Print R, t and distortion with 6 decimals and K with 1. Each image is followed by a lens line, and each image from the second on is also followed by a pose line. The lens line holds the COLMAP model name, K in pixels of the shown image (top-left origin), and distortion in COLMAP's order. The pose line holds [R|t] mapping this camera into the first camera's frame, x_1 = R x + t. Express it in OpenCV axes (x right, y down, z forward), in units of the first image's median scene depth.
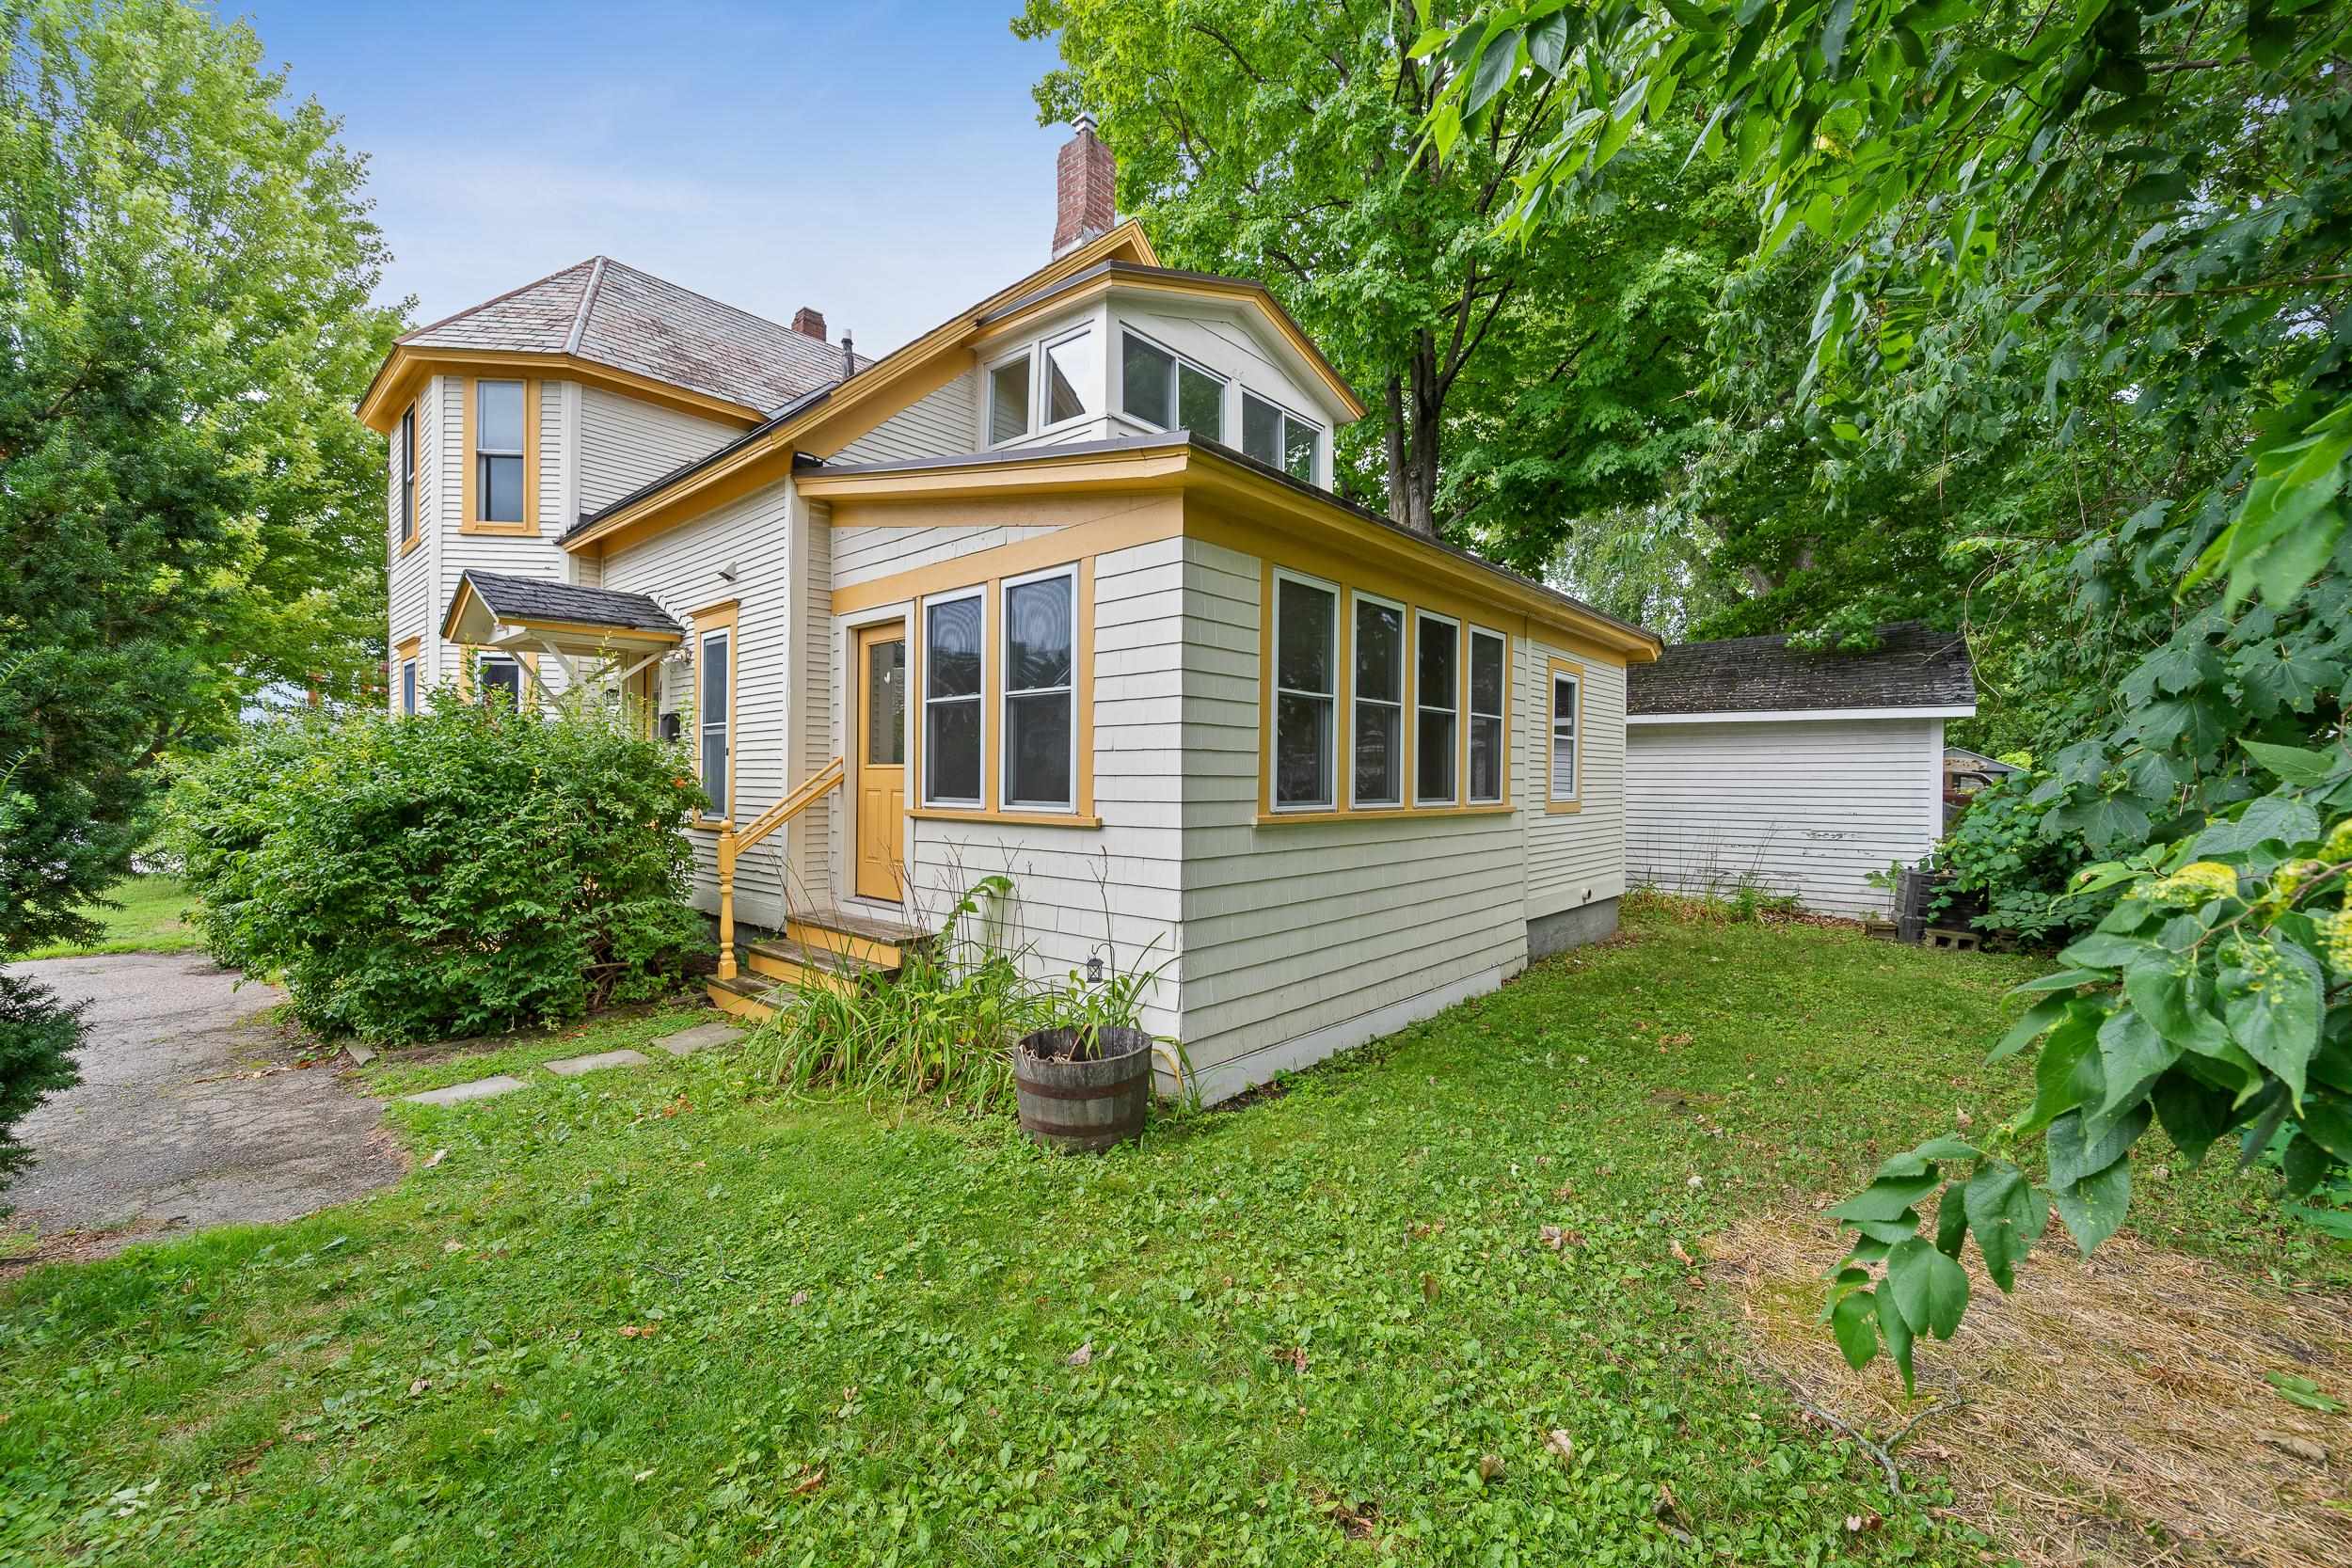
lens RADIAL K [[915.4, 0, 1176.0], [0, 915.4, 781.8], [0, 0, 1]] dist [0.000920, 0.000005]
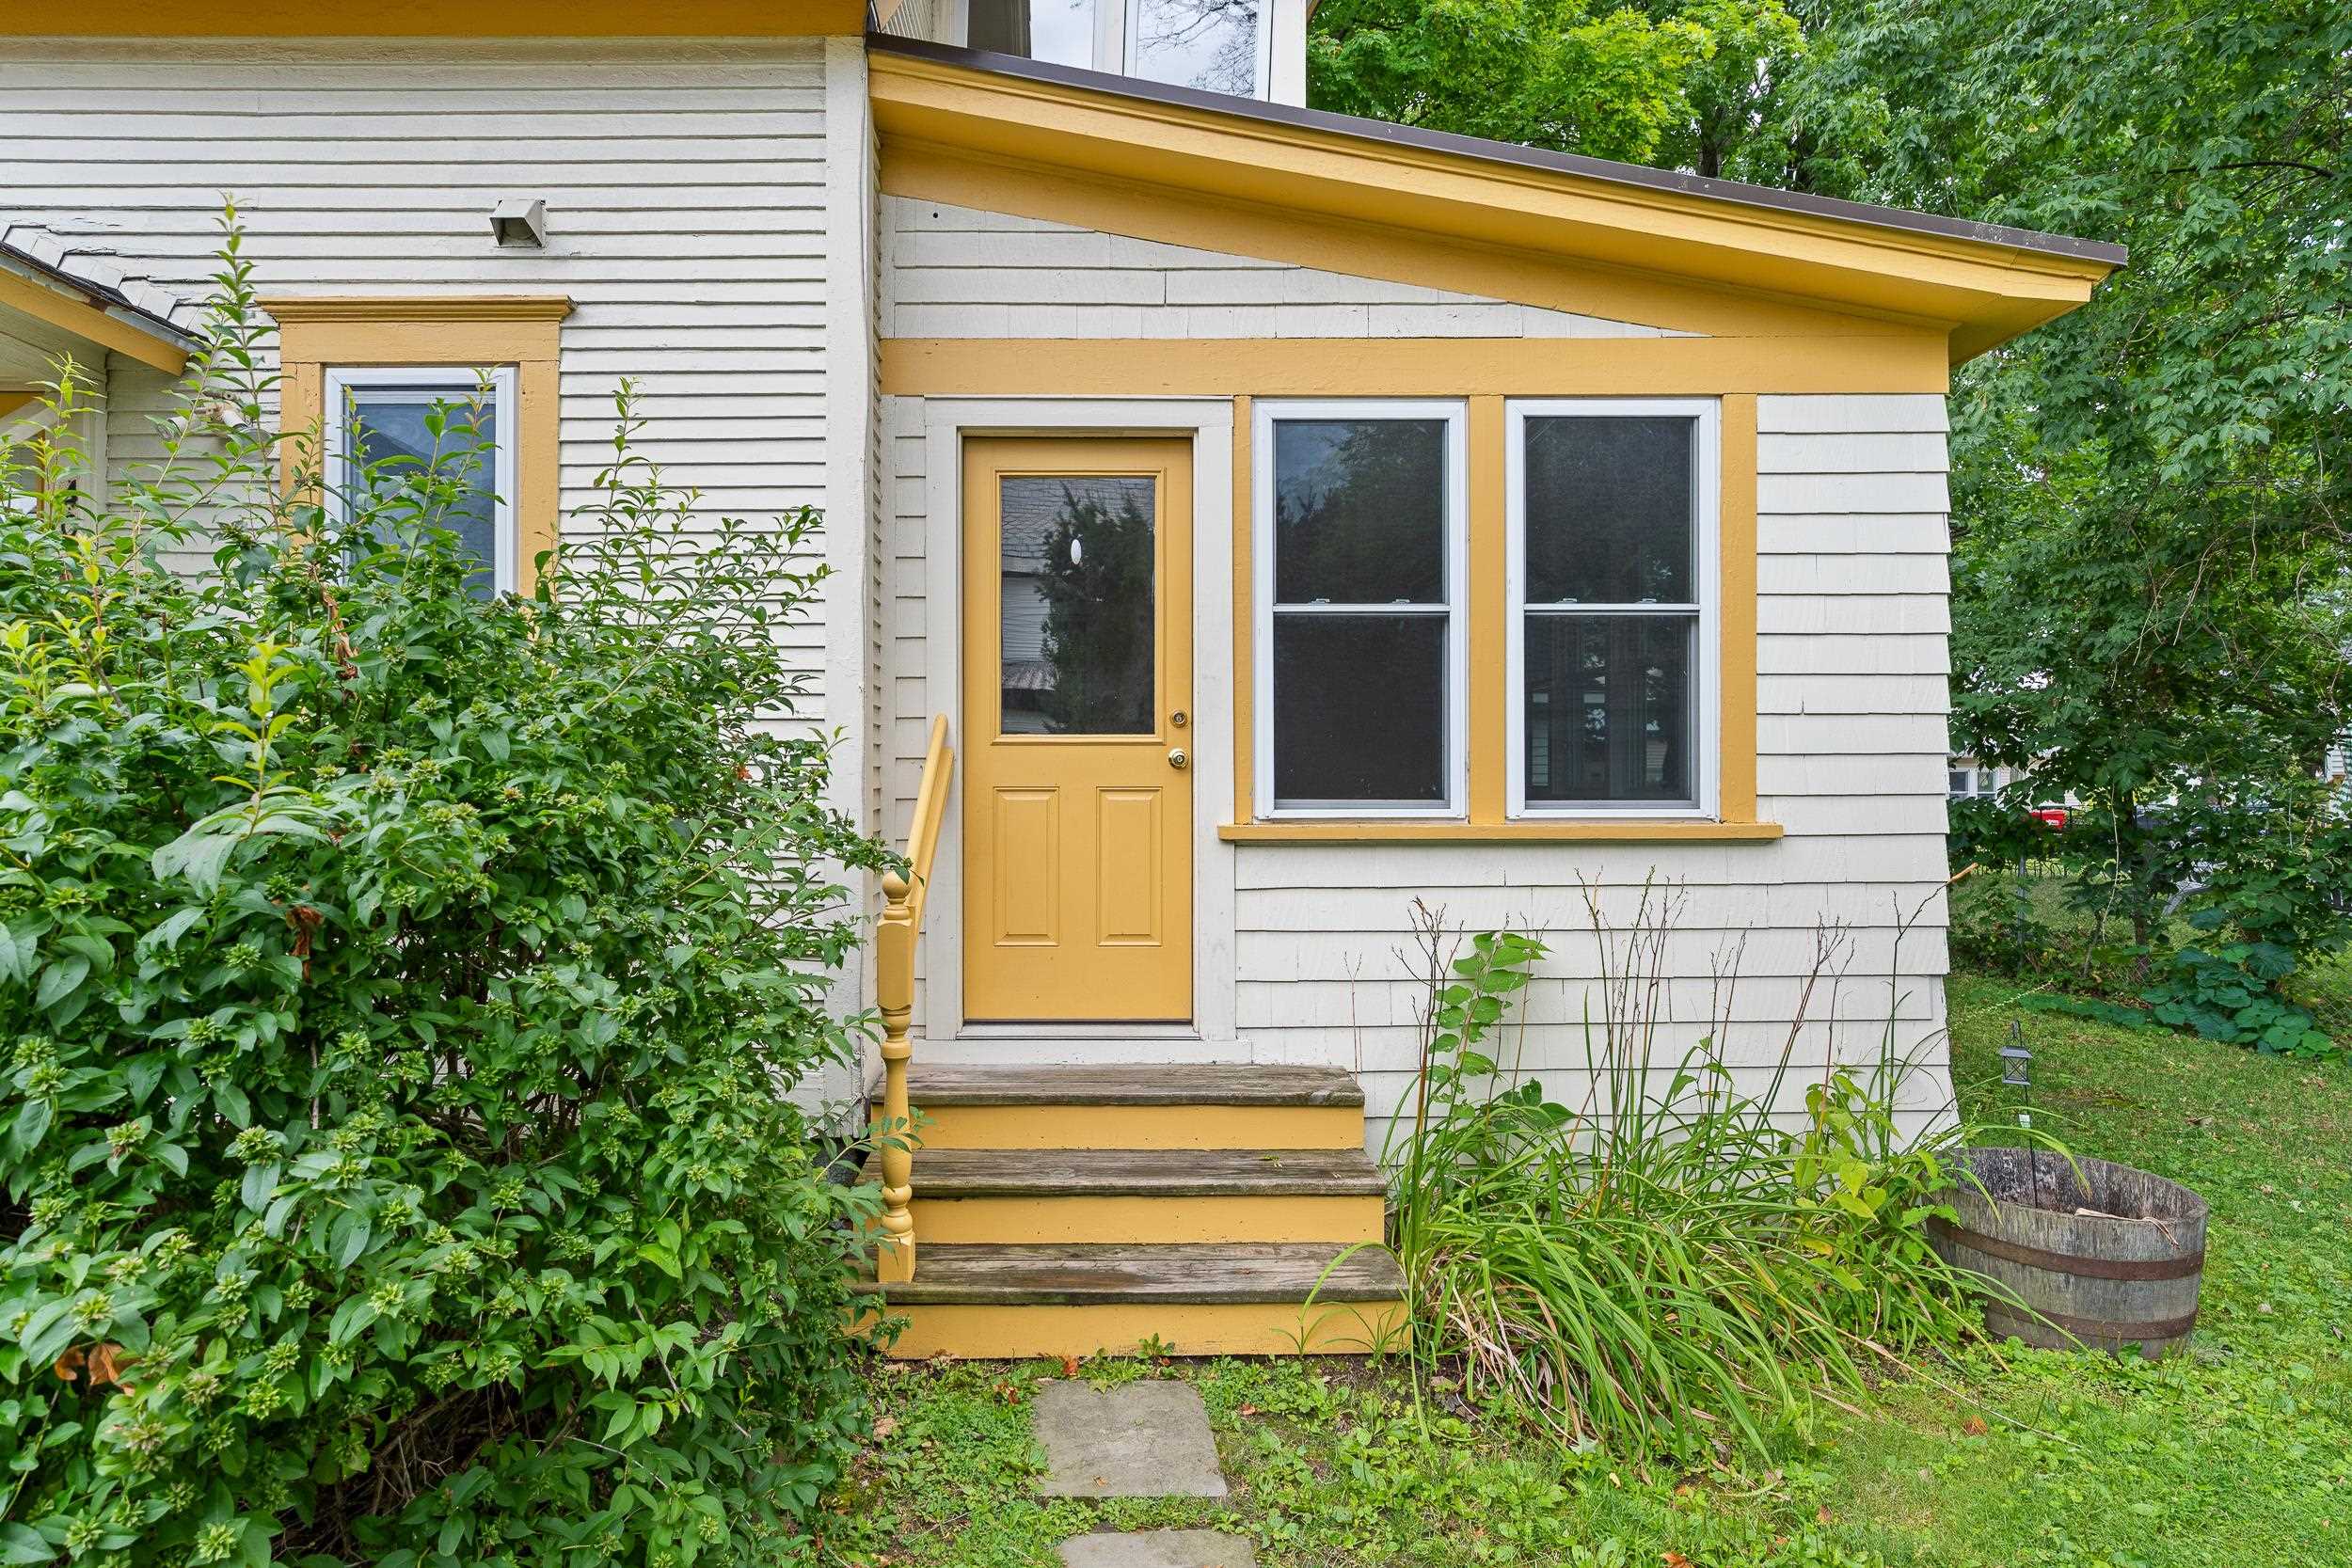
lens RADIAL K [[1194.6, 0, 1162.9], [0, 1194.6, 774.5], [0, 0, 1]] dist [-0.002466, -0.000384]
pose [[0.744729, -0.004905, 0.667349, -0.739135], [0.010545, 0.999935, -0.004418, 0.005171], [-0.667283, 0.010327, 0.744732, 0.544794]]
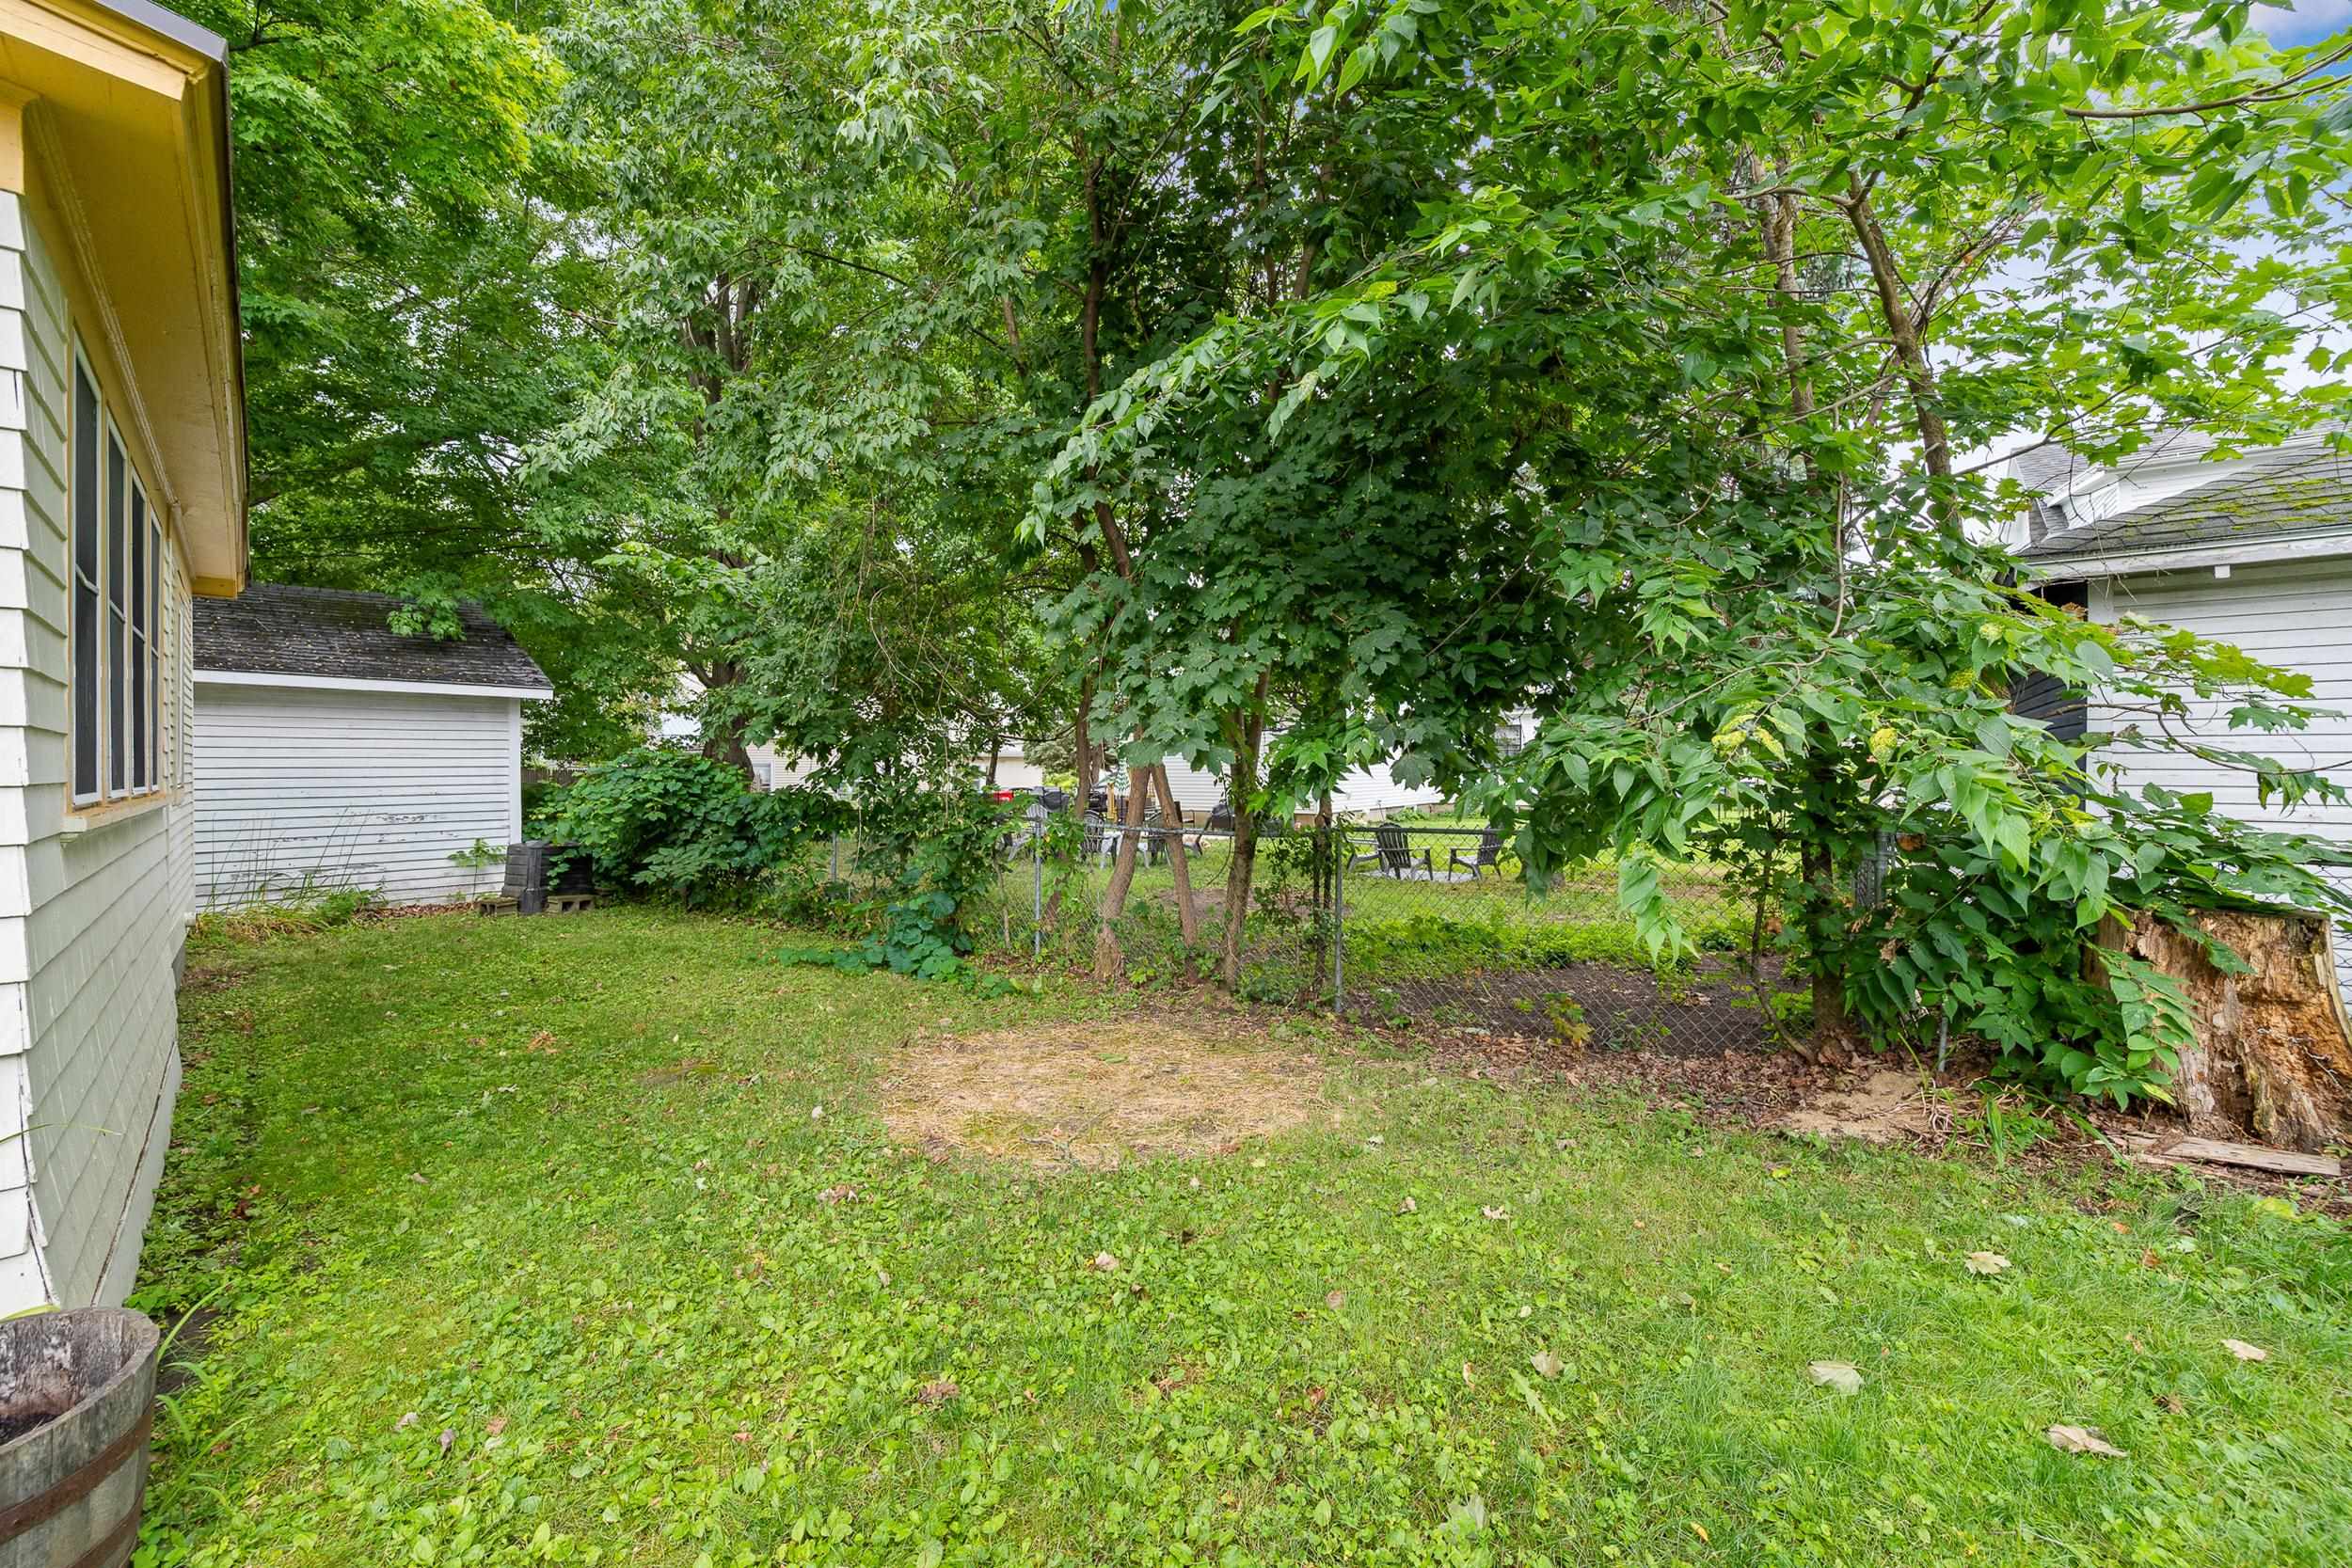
lens RADIAL K [[923.7, 0, 1186.4], [0, 923.7, 787.5], [0, 0, 1]] dist [-0.000387, -0.000161]
pose [[0.055089, -0.032109, 0.997965, -0.295581], [0.009164, 0.999457, 0.031652, 0.009196], [-0.998439, 0.007401, 0.055353, 0.289842]]
